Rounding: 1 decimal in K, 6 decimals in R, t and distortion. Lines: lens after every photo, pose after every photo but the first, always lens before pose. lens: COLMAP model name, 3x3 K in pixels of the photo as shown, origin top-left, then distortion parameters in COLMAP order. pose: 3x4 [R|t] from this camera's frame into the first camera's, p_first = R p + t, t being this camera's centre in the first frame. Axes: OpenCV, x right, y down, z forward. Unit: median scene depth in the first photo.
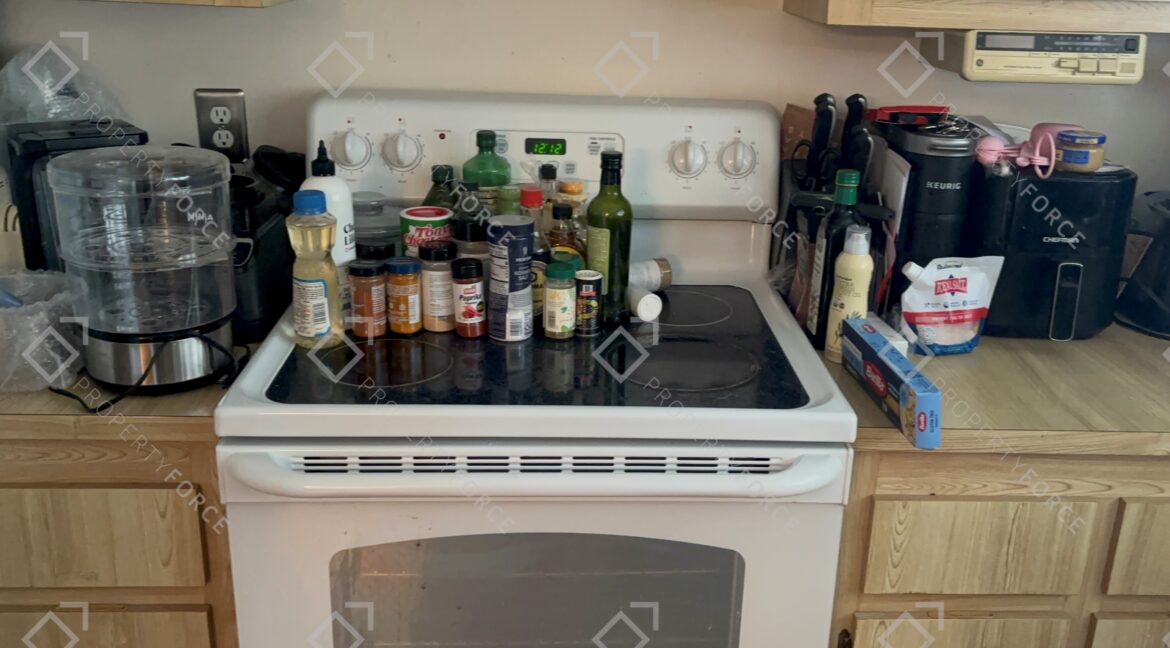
lens RADIAL K [[1062.3, 0, 611.3], [0, 1062.3, 329.8], [0, 0, 1]] dist [0.137932, -0.369282]
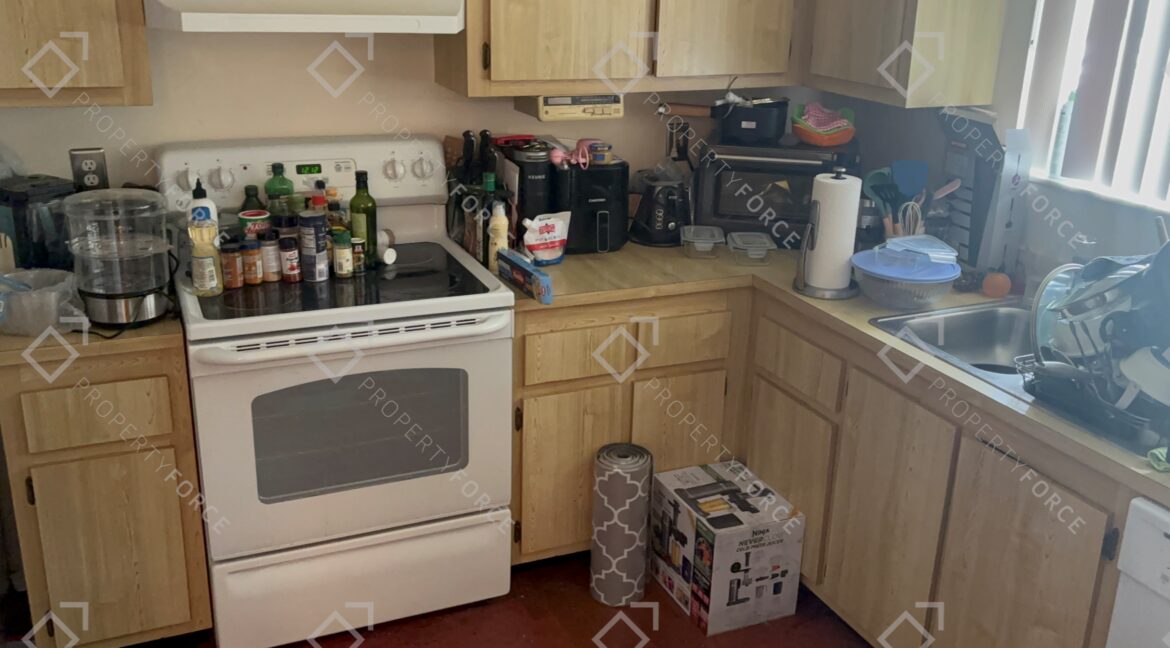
lens RADIAL K [[1062.3, 0, 611.3], [0, 1062.3, 329.8], [0, 0, 1]] dist [0.137932, -0.369282]
pose [[0.924553, -0.128204, 0.358838, -0.291368], [0.121523, 0.991733, 0.041214, 0.075675], [-0.361155, 0.005503, 0.932489, -0.838294]]
